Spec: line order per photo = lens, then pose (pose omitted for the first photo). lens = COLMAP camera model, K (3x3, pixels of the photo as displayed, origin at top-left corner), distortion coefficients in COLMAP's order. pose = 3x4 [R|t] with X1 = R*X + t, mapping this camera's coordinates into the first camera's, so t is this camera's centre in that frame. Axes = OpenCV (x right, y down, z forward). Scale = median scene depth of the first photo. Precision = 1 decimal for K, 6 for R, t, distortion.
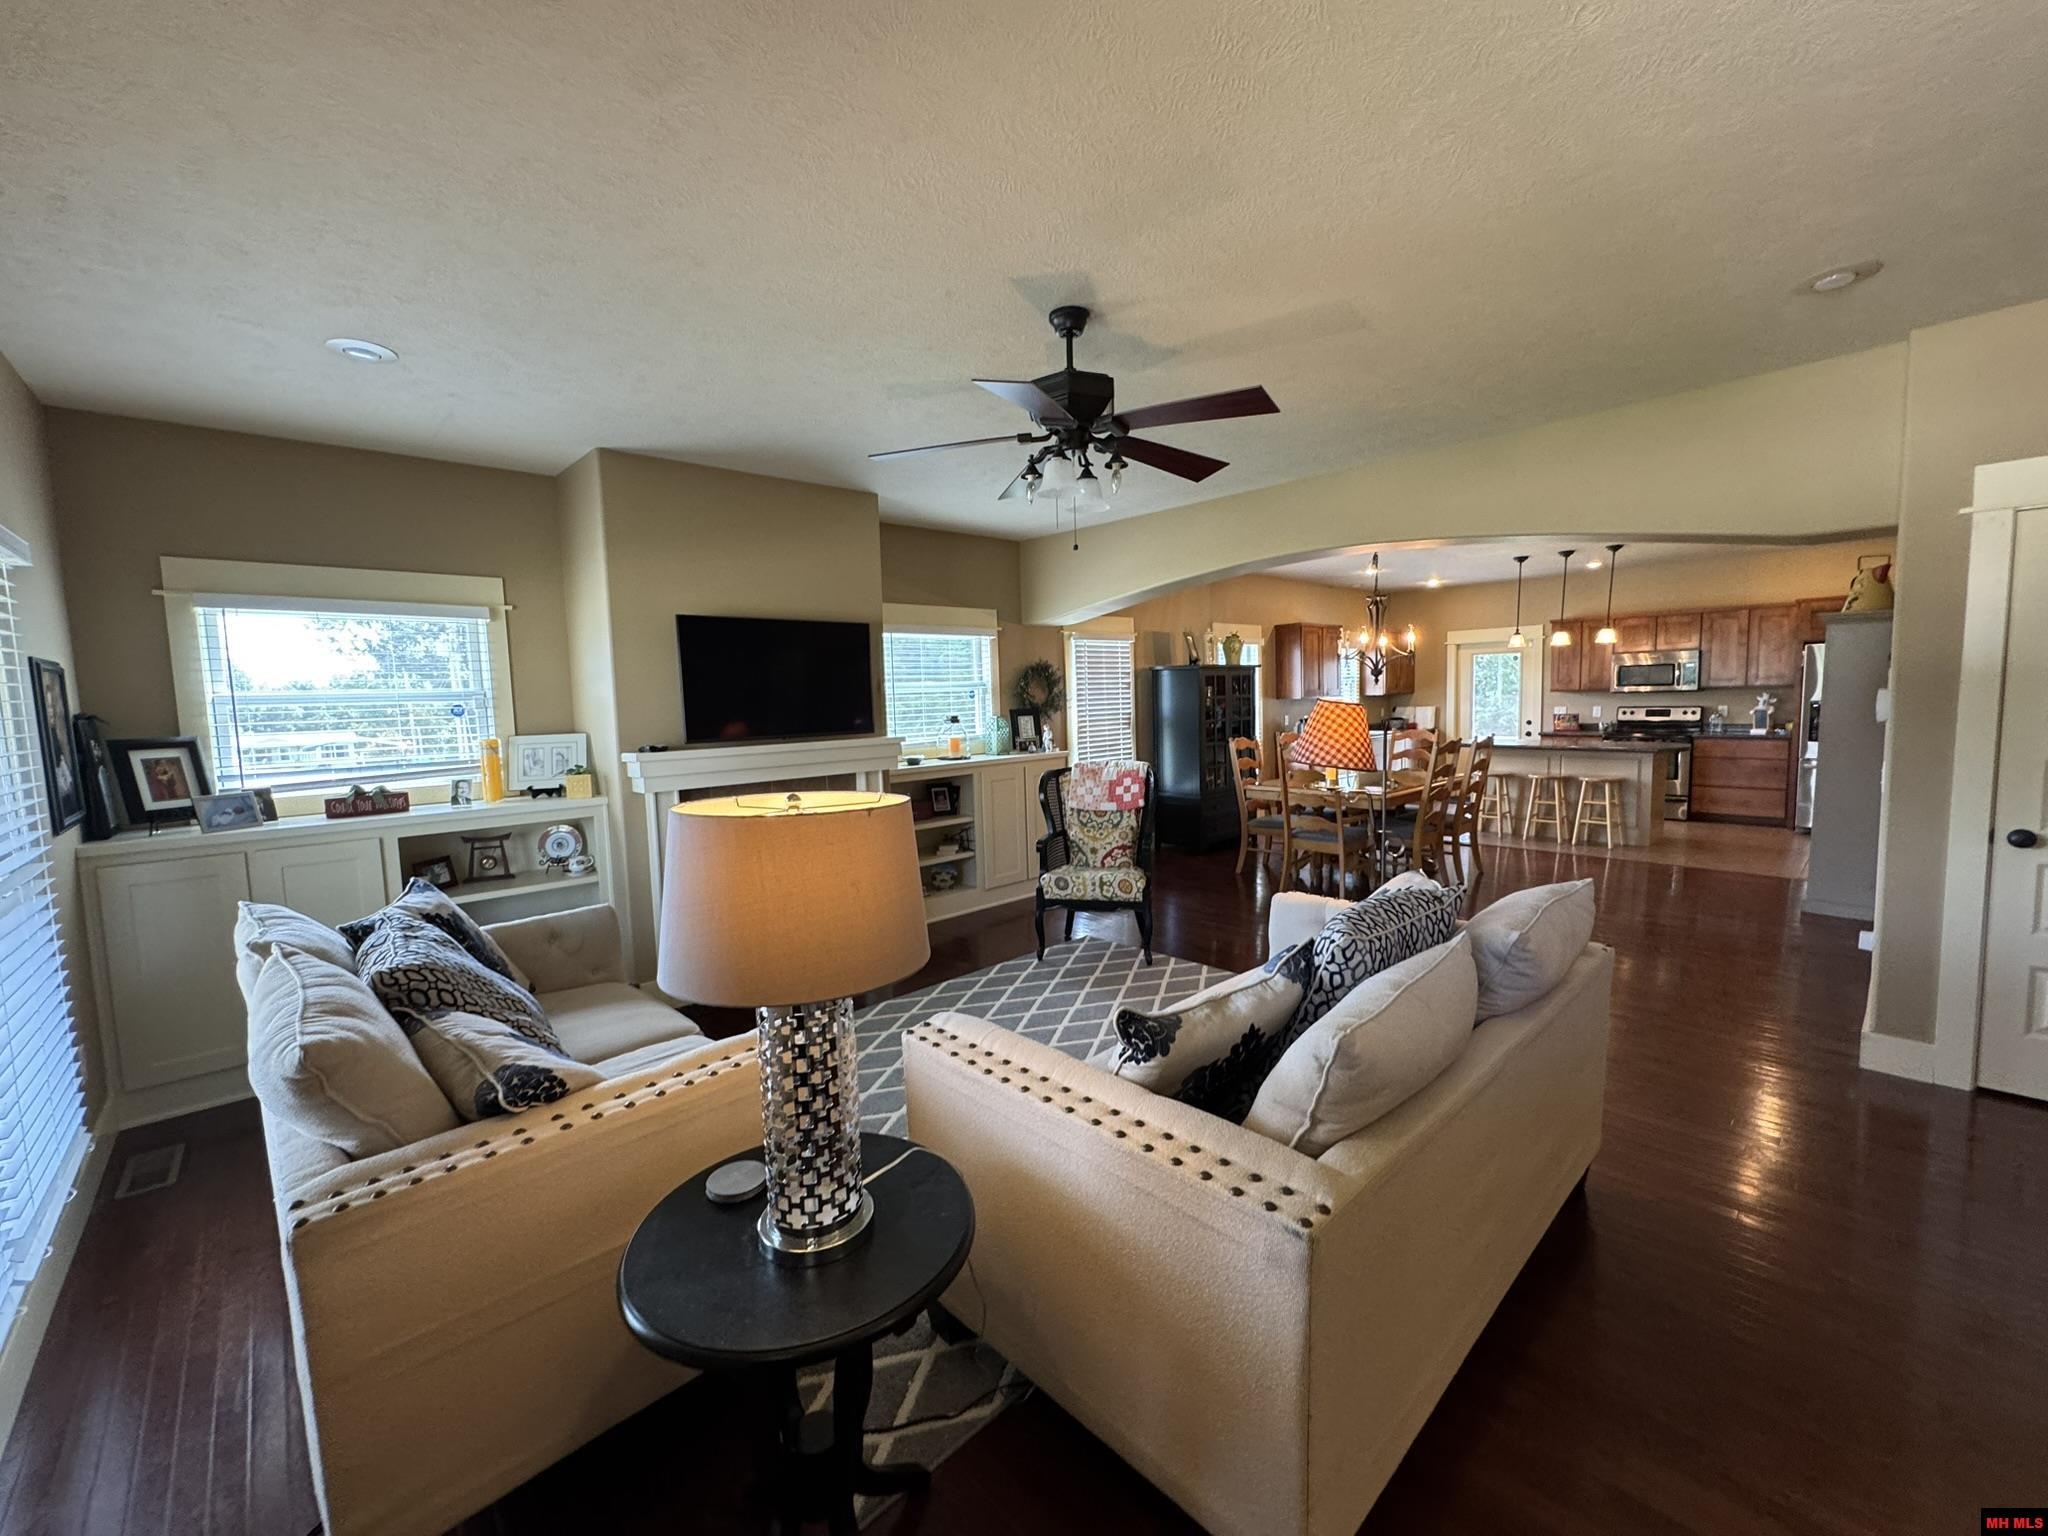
lens RADIAL K [[819.4, 0, 1022.1], [0, 819.4, 766.7], [0, 0, 1]] dist [-0.001369, -0.000358]
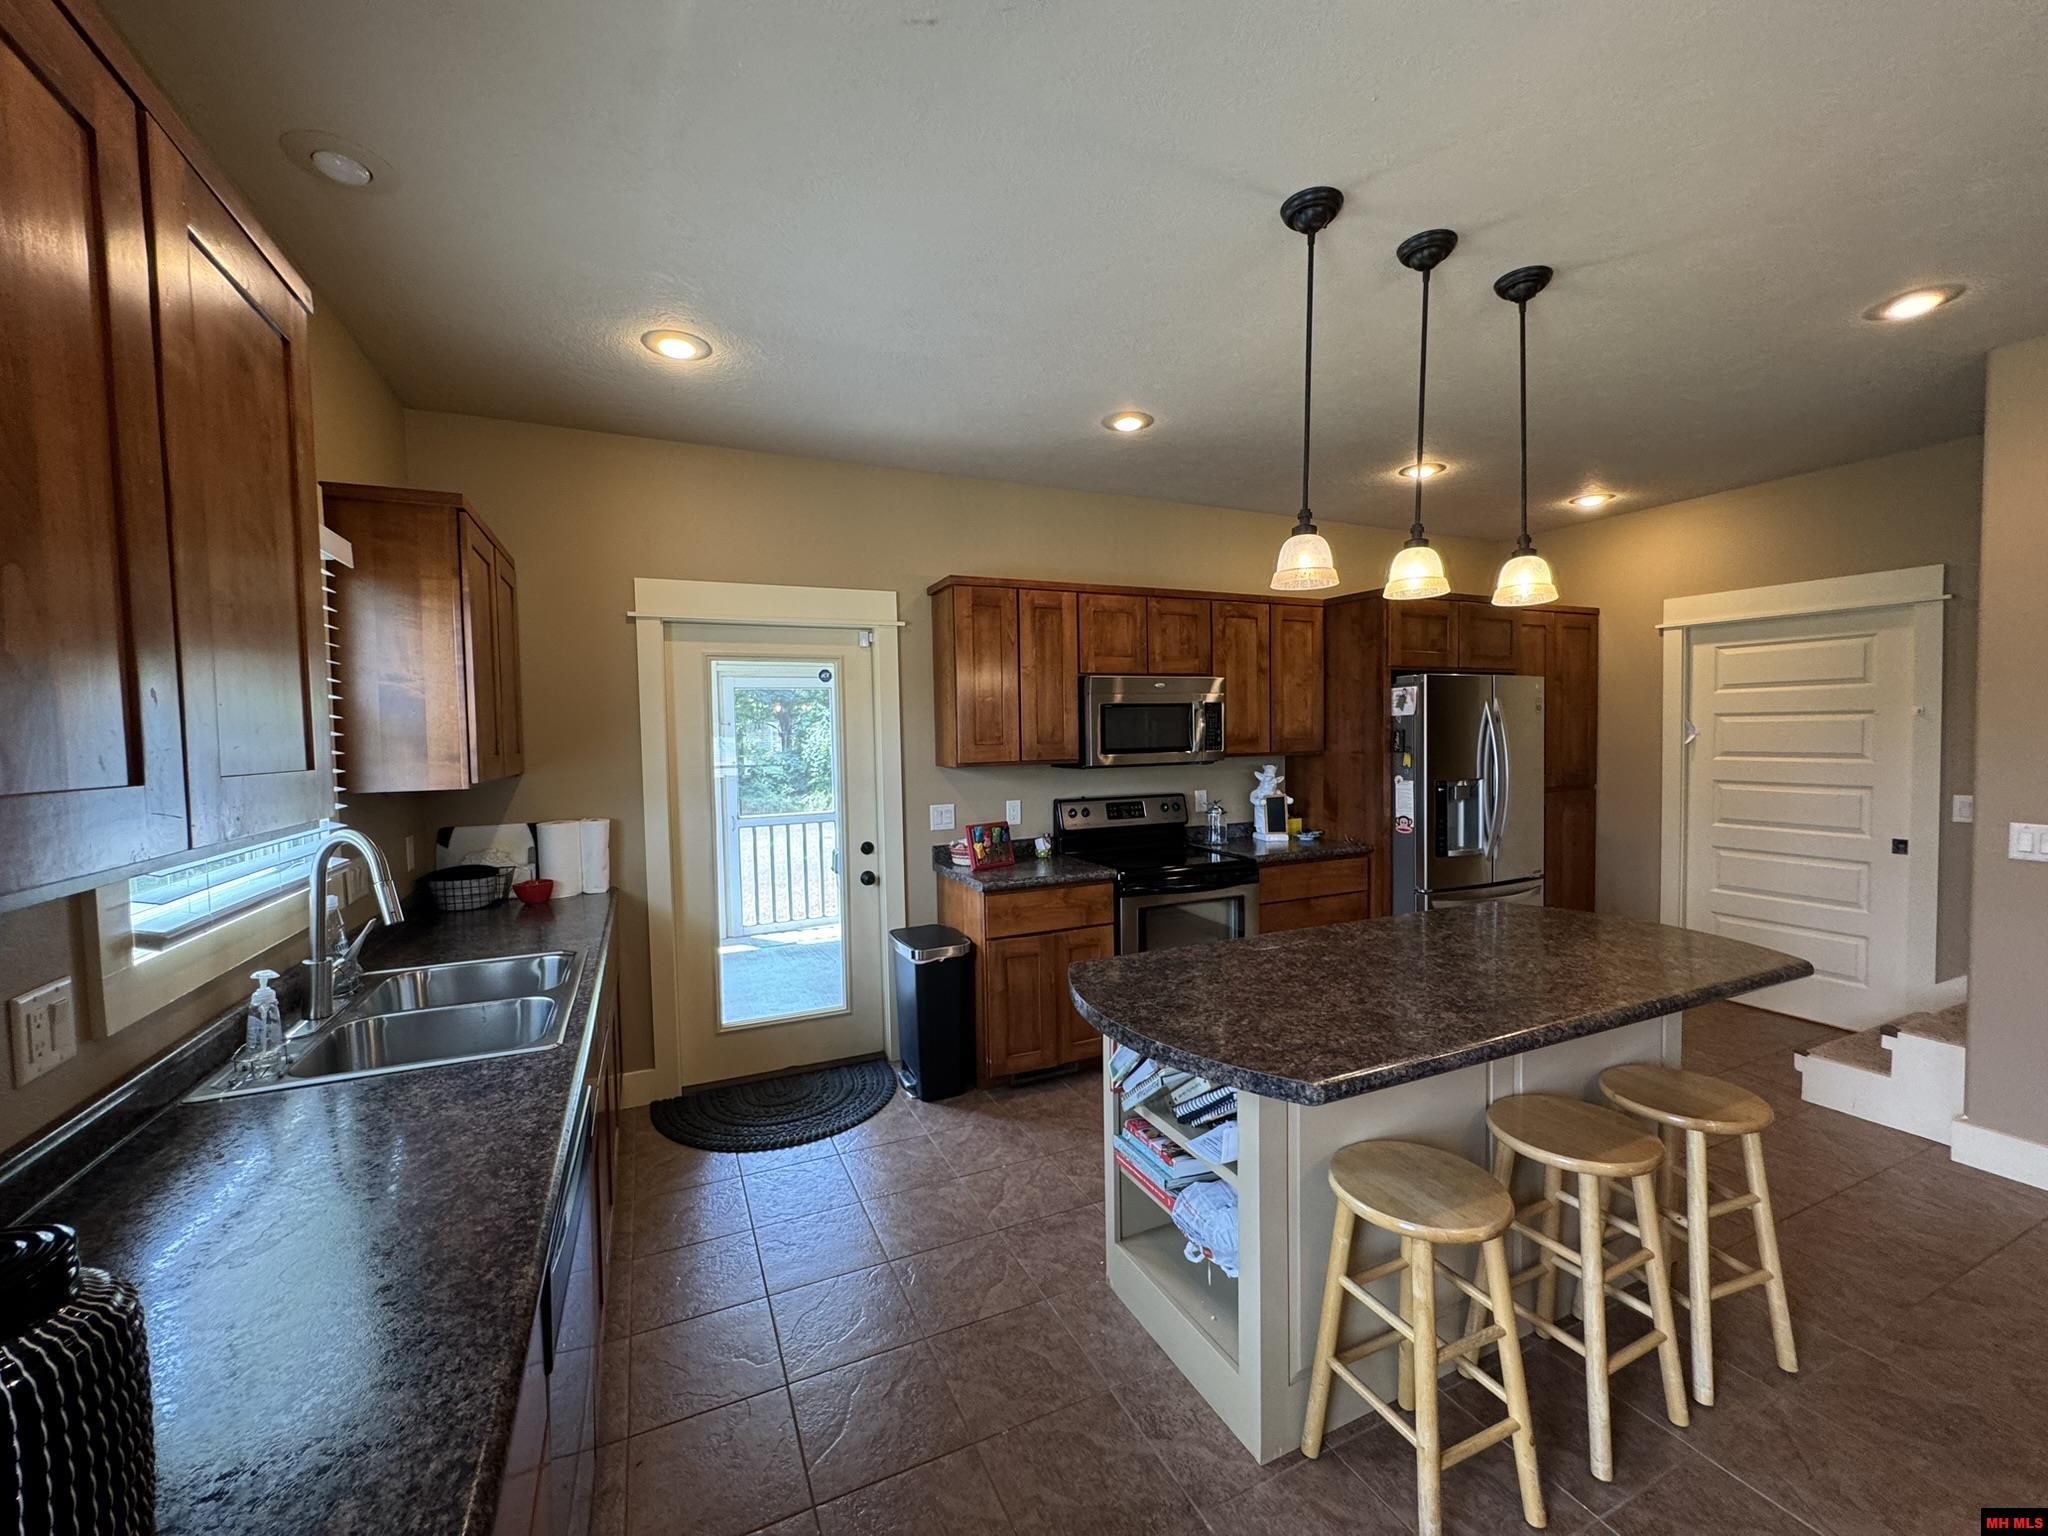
lens RADIAL K [[819.4, 0, 1022.1], [0, 819.4, 766.7], [0, 0, 1]] dist [-0.001369, -0.000358]
pose [[0.312658, -0.013319, 0.949772, 0.346639], [0.091525, 0.995671, -0.016167, -0.095870], [-0.945446, 0.091983, 0.312524, 0.989169]]
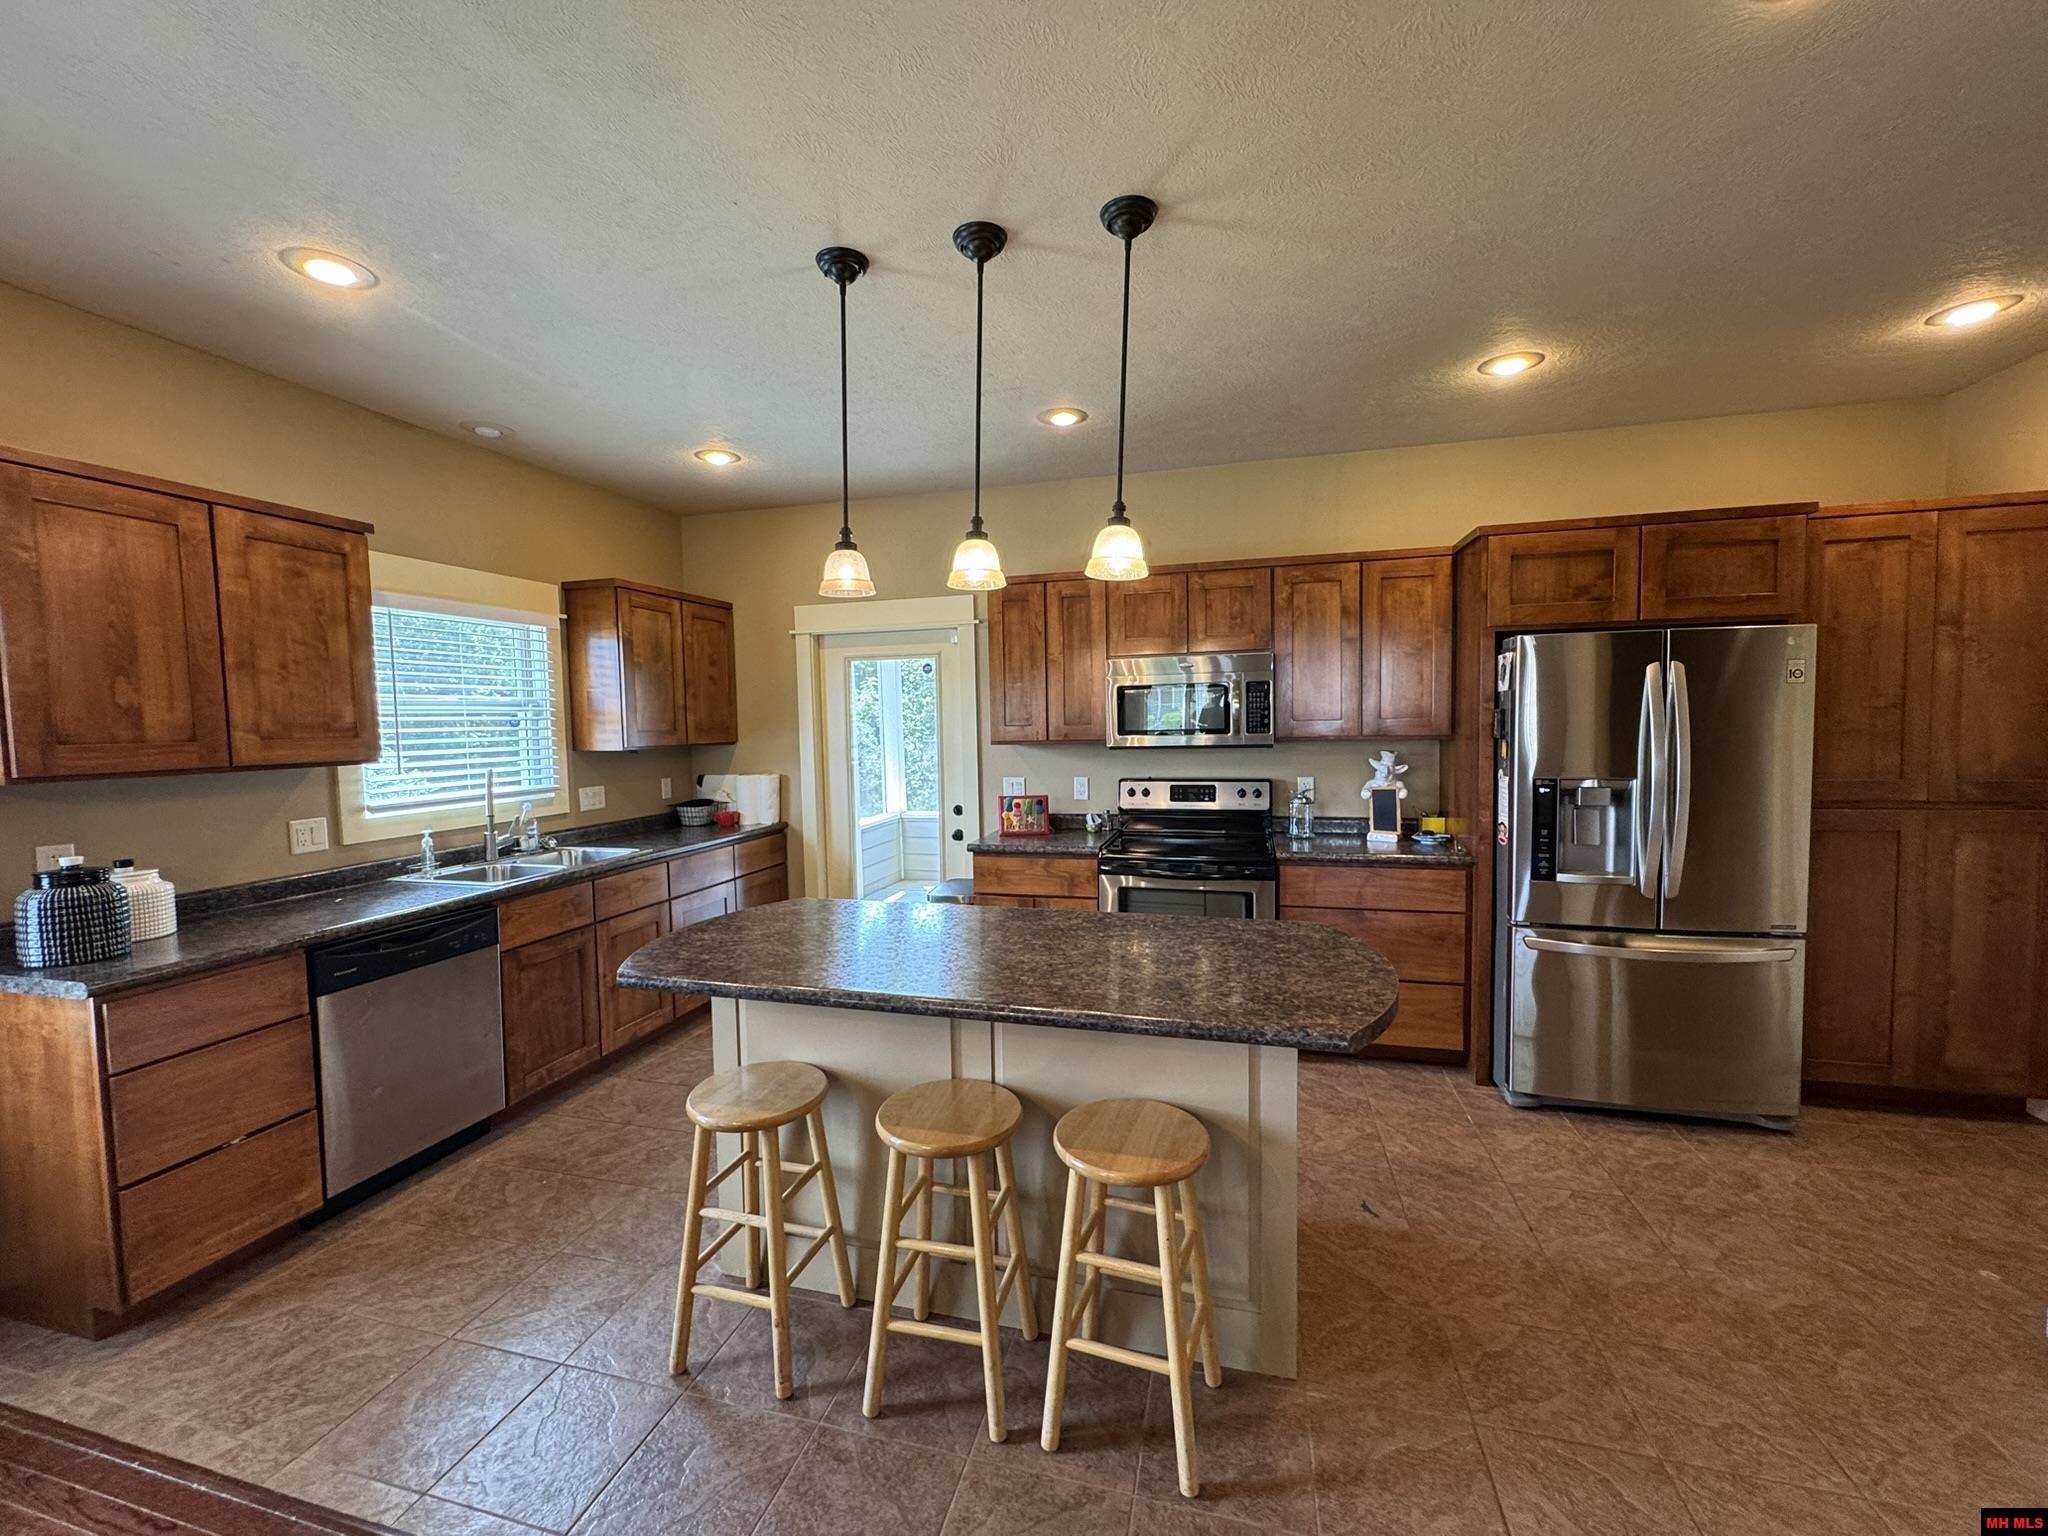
lens RADIAL K [[819.4, 0, 1022.1], [0, 819.4, 766.7], [0, 0, 1]] dist [-0.001369, -0.000358]
pose [[0.847429, -0.017032, 0.530636, 0.497689], [0.040202, 0.998674, -0.032148, -0.075657], [-0.529385, 0.048576, 0.846990, 0.725094]]
